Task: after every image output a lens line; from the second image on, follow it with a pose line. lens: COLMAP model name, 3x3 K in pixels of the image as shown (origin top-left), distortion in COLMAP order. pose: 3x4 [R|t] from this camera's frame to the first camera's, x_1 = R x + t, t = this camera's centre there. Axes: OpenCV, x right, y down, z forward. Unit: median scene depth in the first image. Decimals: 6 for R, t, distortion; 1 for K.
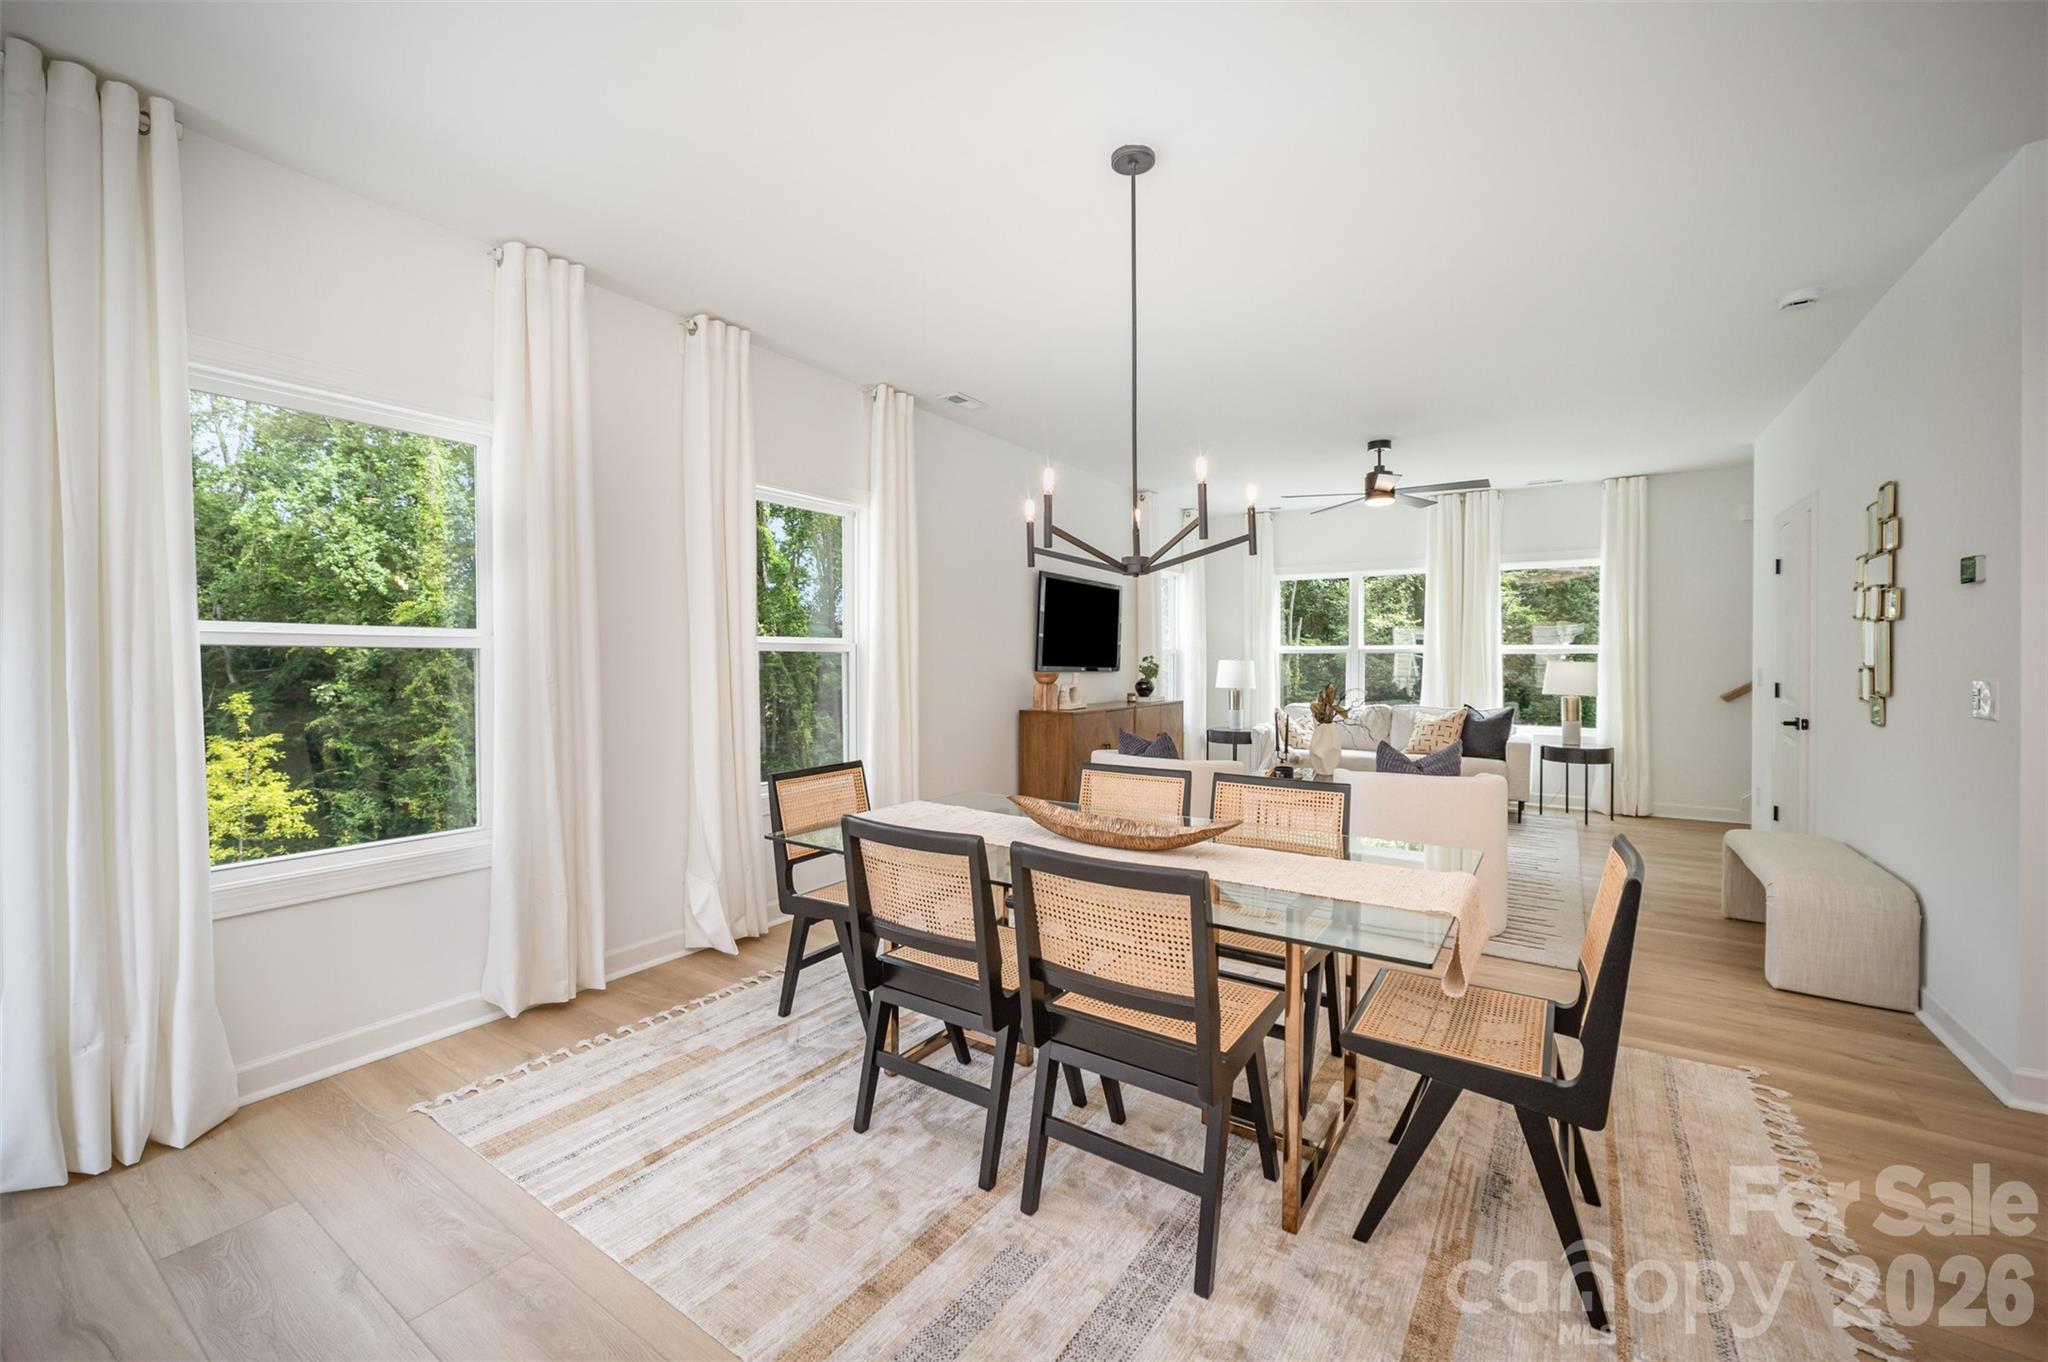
lens RADIAL K [[835.4, 0, 1030.5], [0, 835.4, 674.1], [0, 0, 1]] dist [-0.010701, 0.002131]
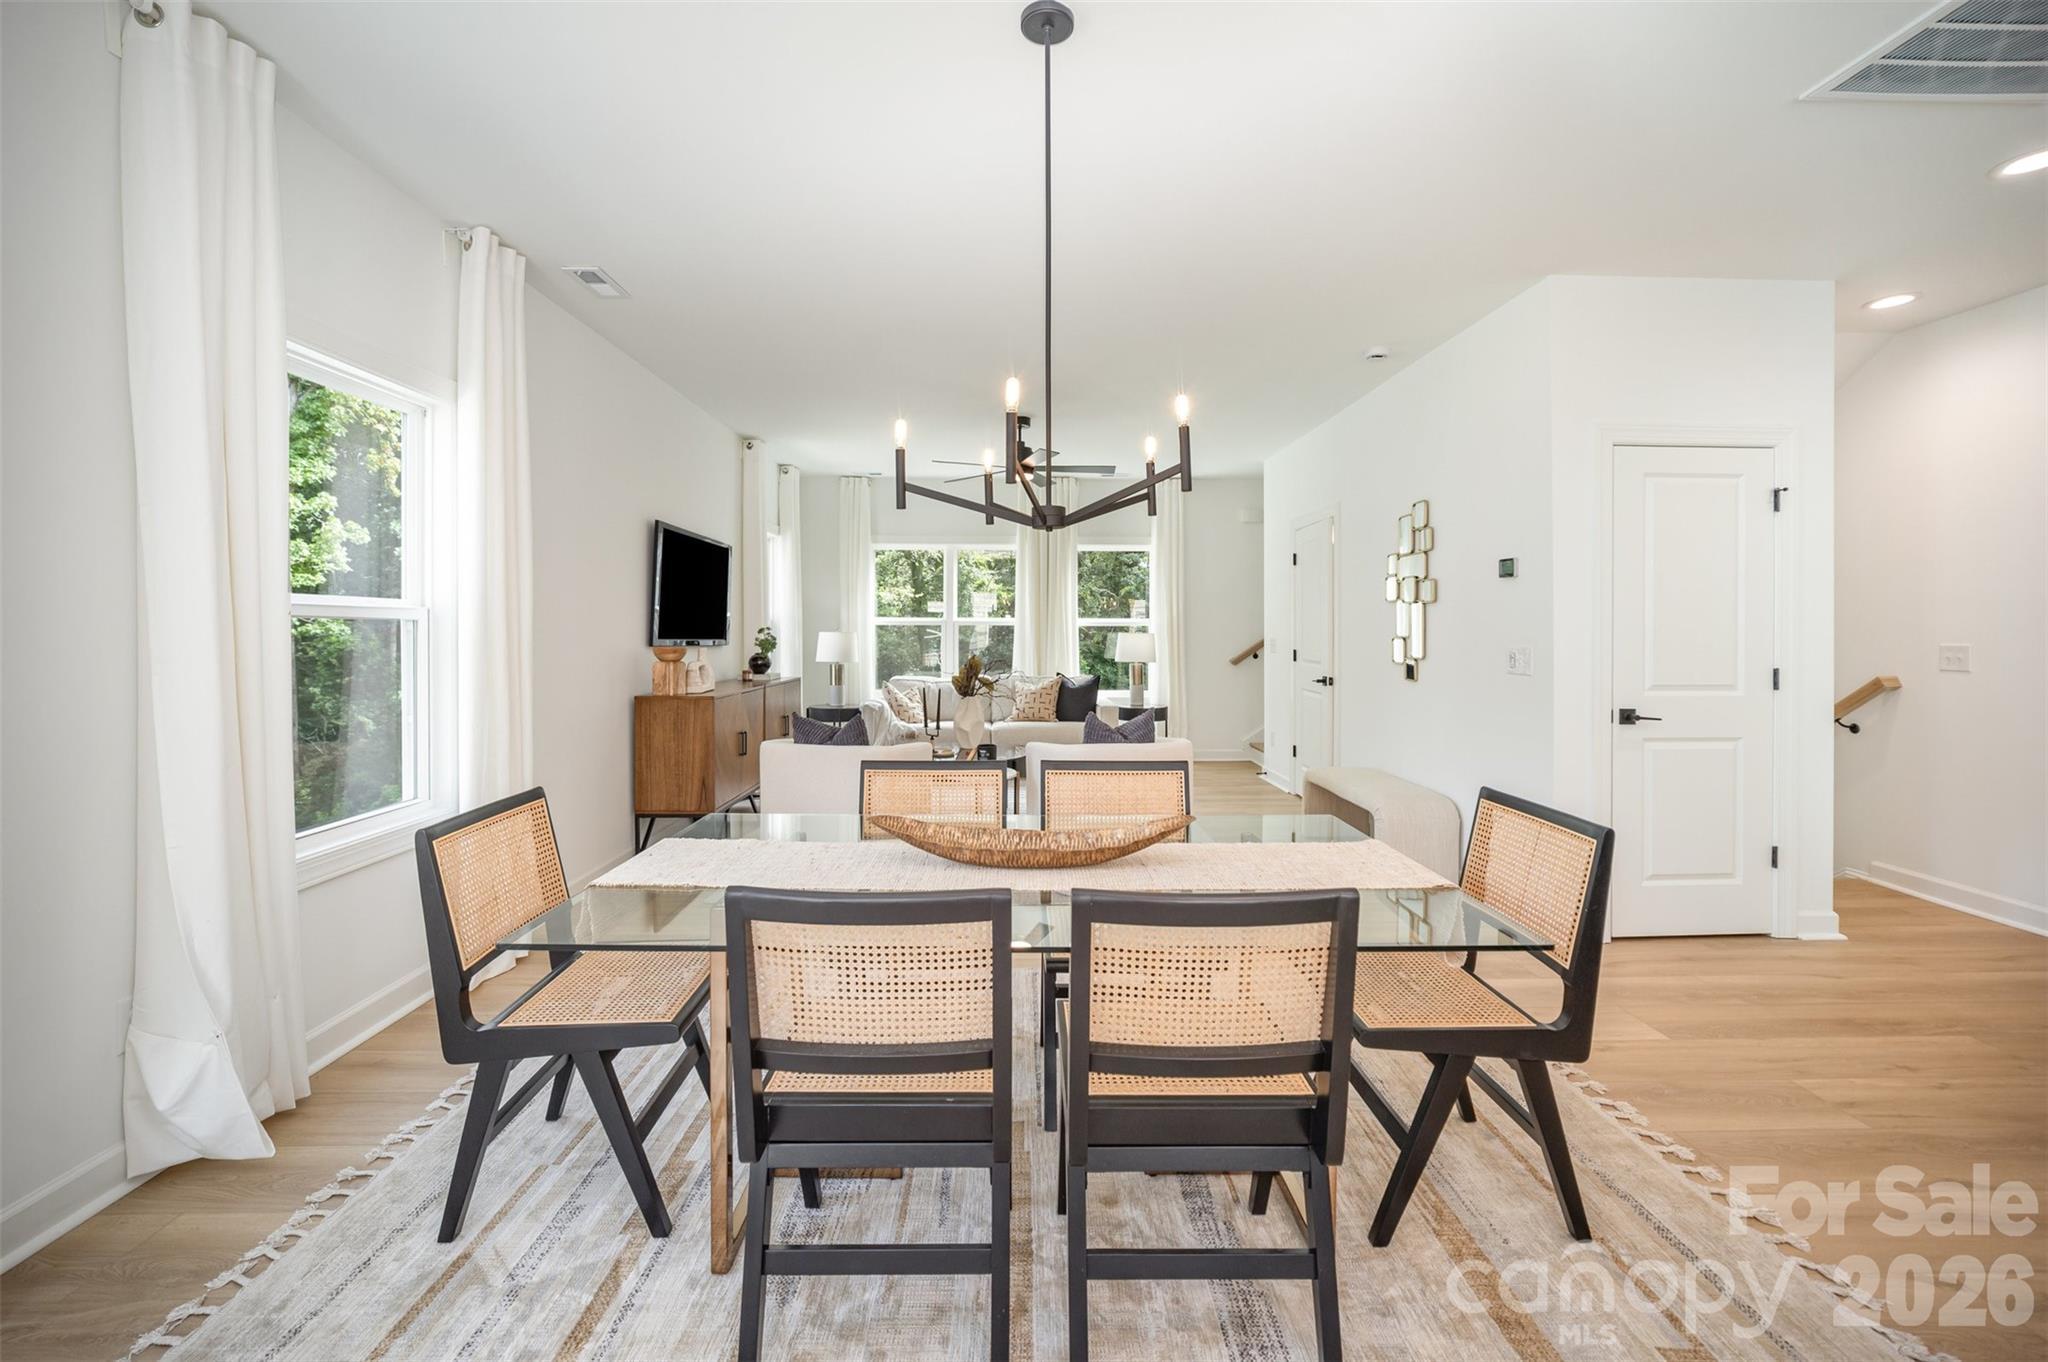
lens RADIAL K [[835.4, 0, 1022.6], [0, 835.4, 629.4], [0, 0, 1]] dist [-0.010701, 0.002131]
pose [[0.815240, 0.002123, 0.579119, -0.208285], [0.009330, 0.999815, -0.016800, -0.003291], [-0.579048, 0.019100, 0.815070, 0.194654]]
